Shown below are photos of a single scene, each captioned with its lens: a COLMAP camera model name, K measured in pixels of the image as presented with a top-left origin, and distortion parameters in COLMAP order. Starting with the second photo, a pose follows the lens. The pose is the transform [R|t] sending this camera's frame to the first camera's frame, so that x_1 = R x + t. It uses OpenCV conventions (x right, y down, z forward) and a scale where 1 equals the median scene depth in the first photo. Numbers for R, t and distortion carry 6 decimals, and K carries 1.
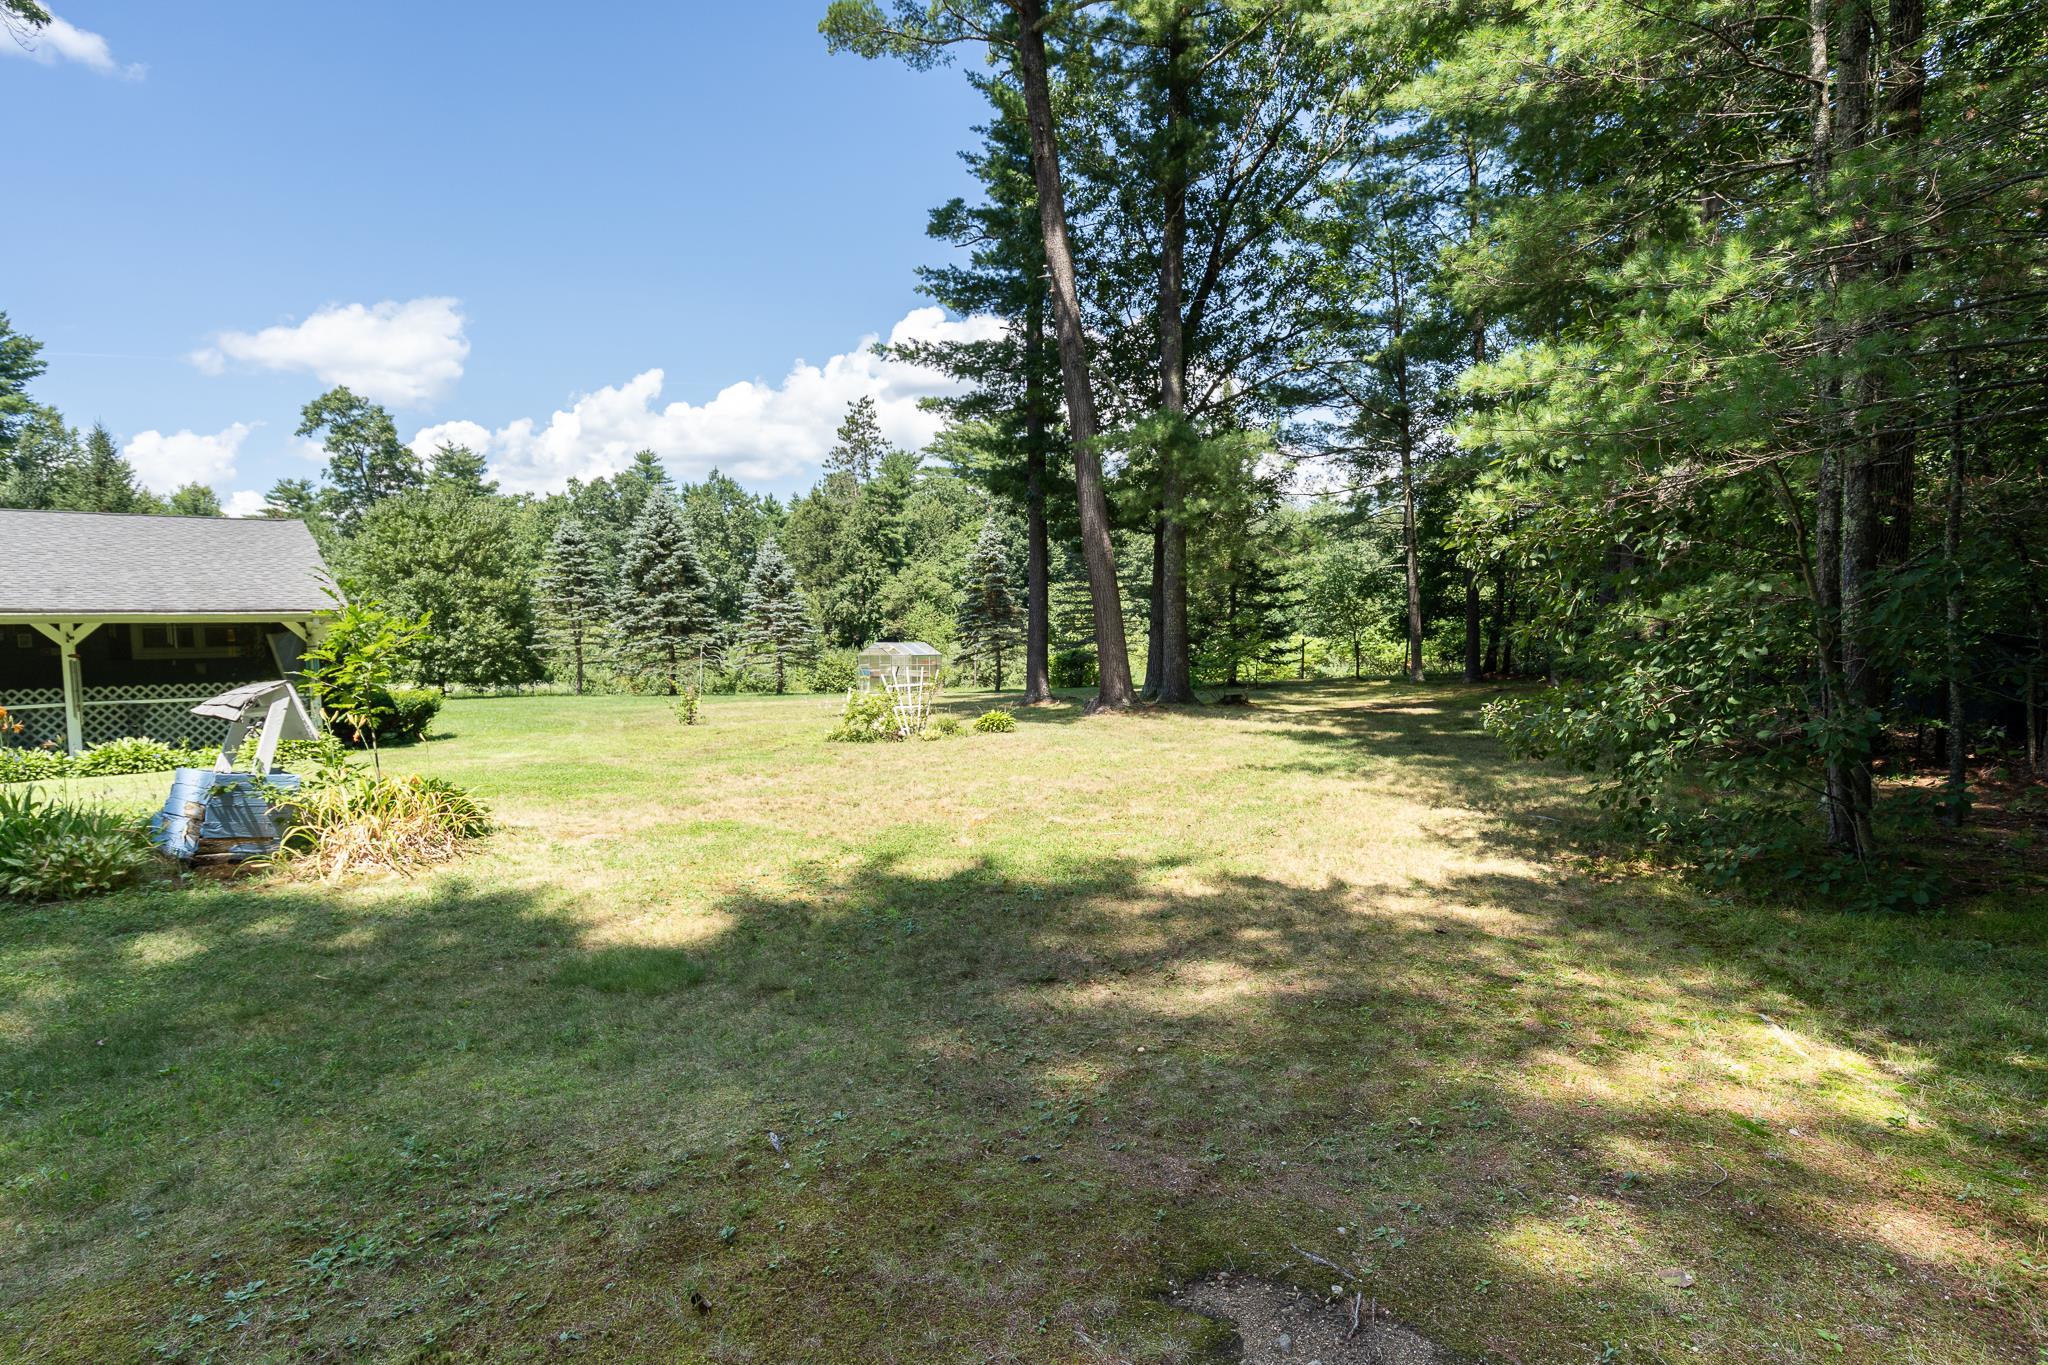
lens RADIAL K [[1066.0, 0, 1008.6], [0, 1066.0, 685.9], [0, 0, 1]] dist [0.001244, -0.000479]
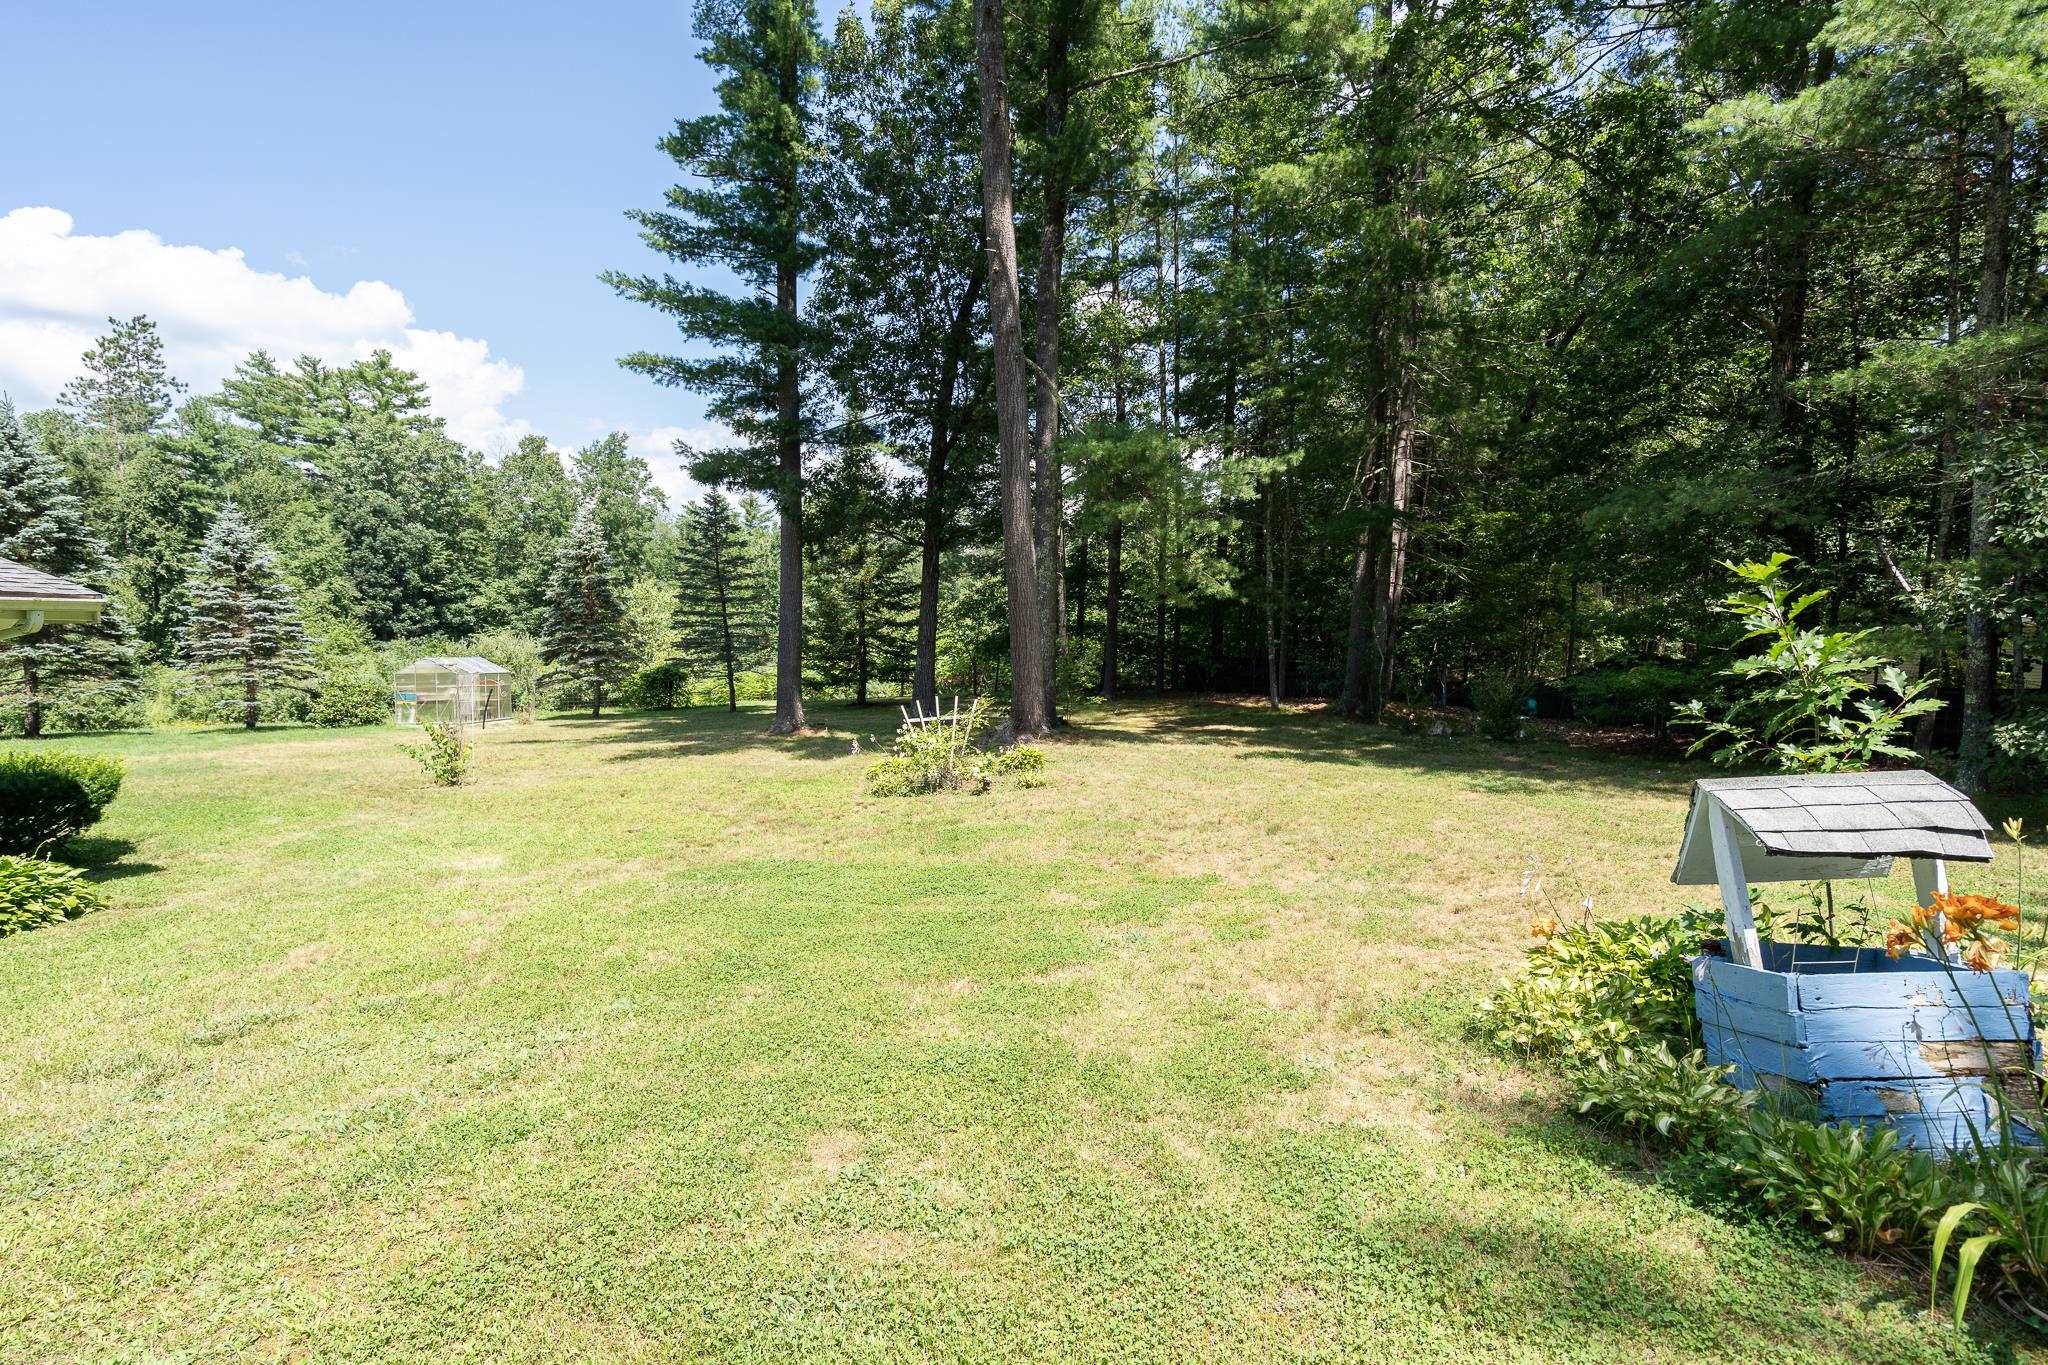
lens RADIAL K [[1036.1, 0, 1017.8], [0, 1036.1, 694.1], [0, 0, 1]] dist [0.004900, 0.001194]
pose [[0.786825, -0.012887, 0.617041, -0.246717], [0.014974, 0.999886, 0.001788, -0.009257], [-0.616994, 0.007833, 0.786929, 0.160548]]
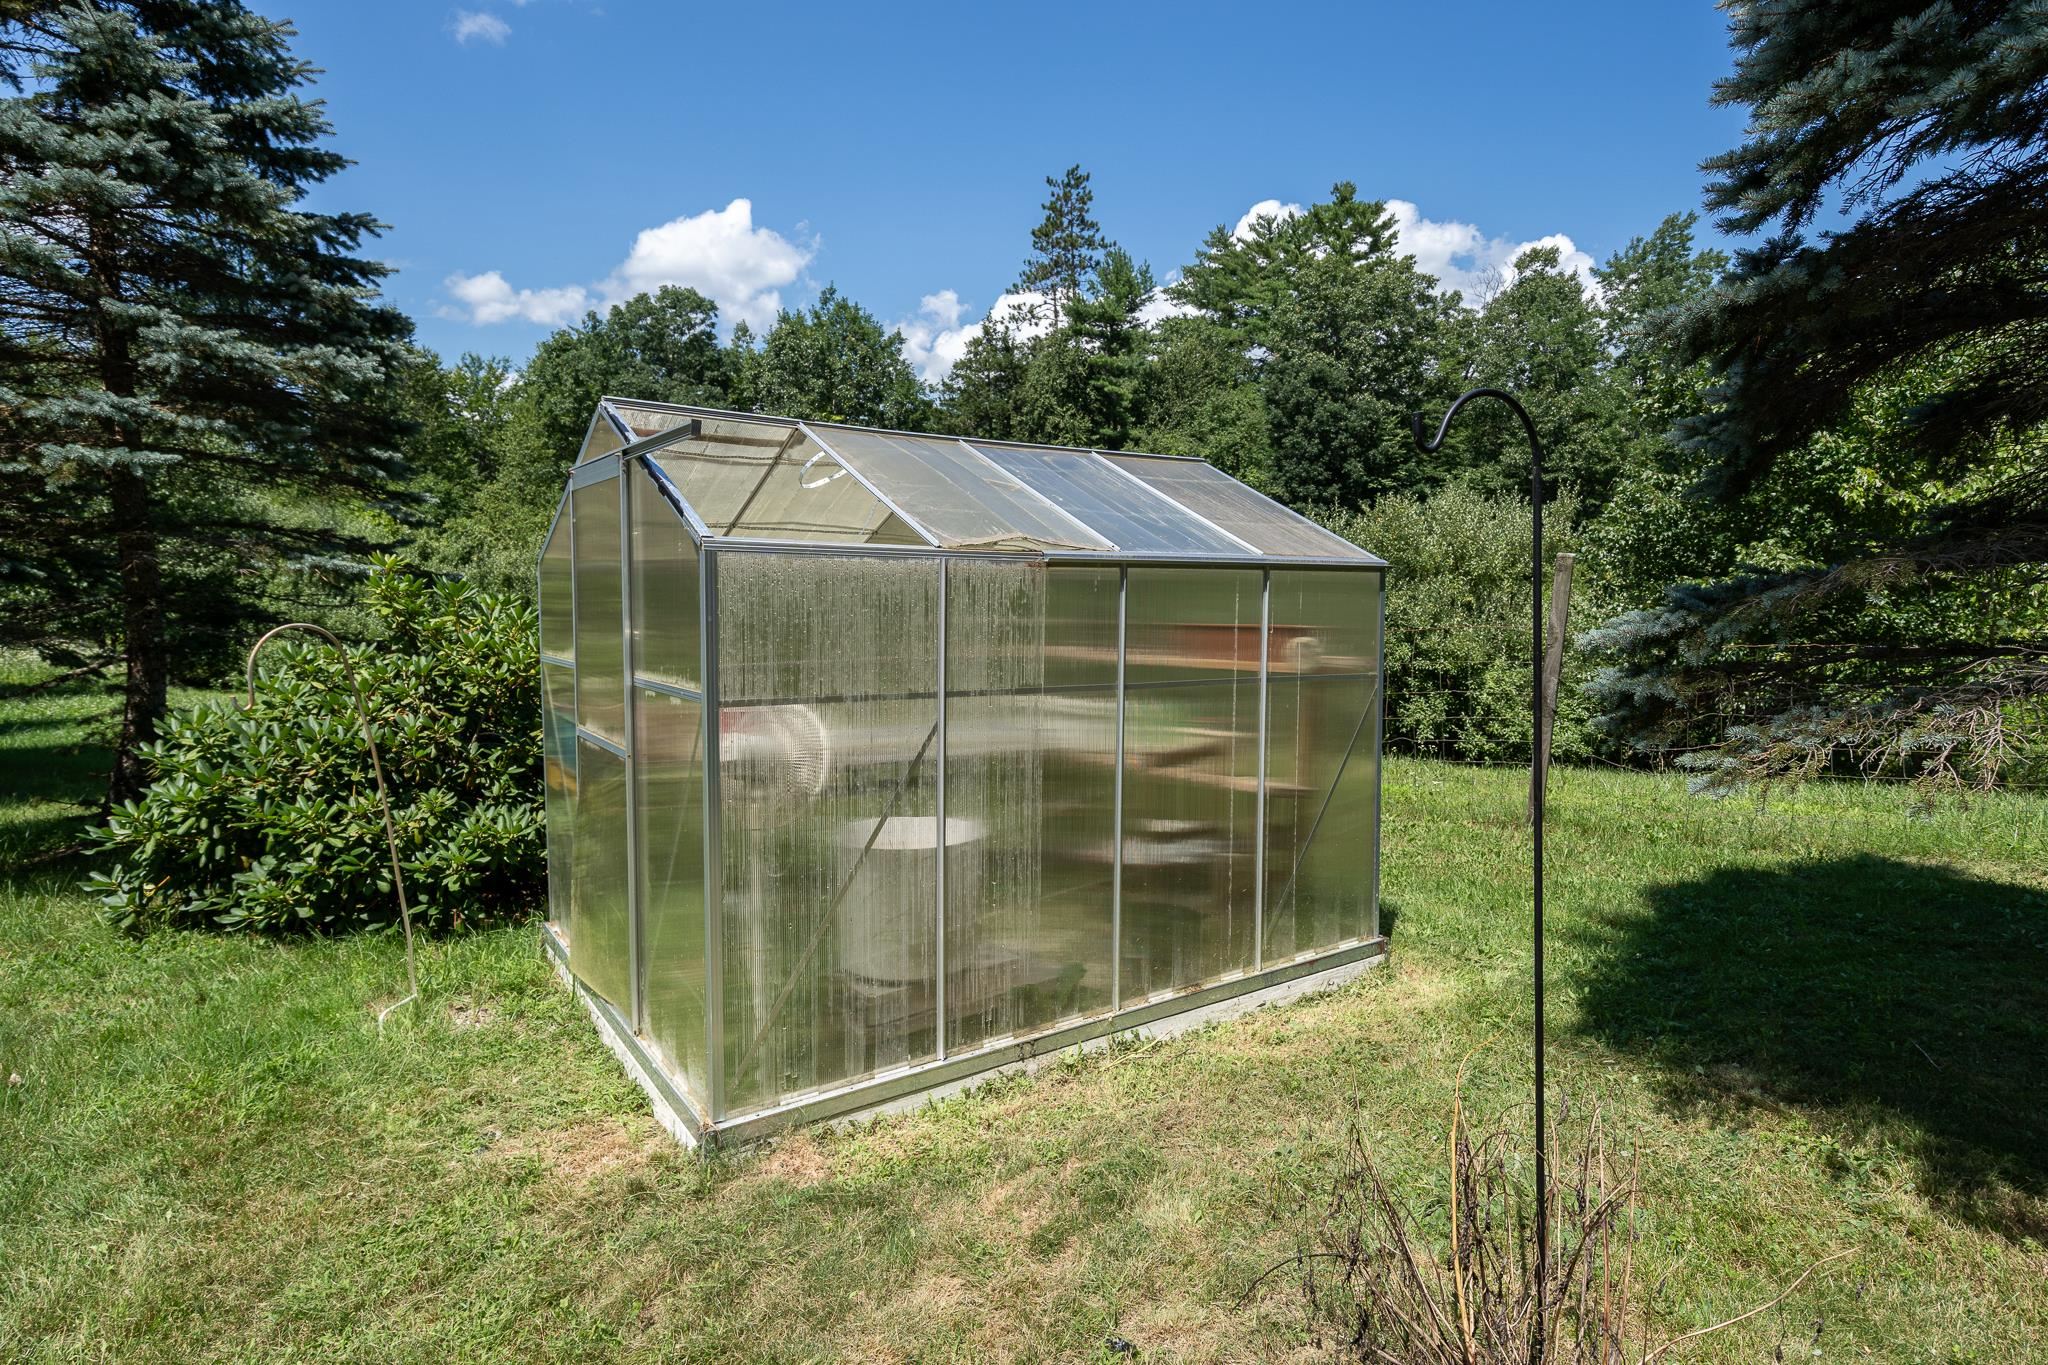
lens RADIAL K [[1071.3, 0, 1018.1], [0, 1071.3, 665.6], [0, 0, 1]] dist [-0.022349, -0.000045]
pose [[0.978675, 0.036491, -0.202149, -0.076530], [-0.029014, 0.998785, 0.039830, -0.024042], [0.203357, -0.033116, 0.978544, 0.905615]]
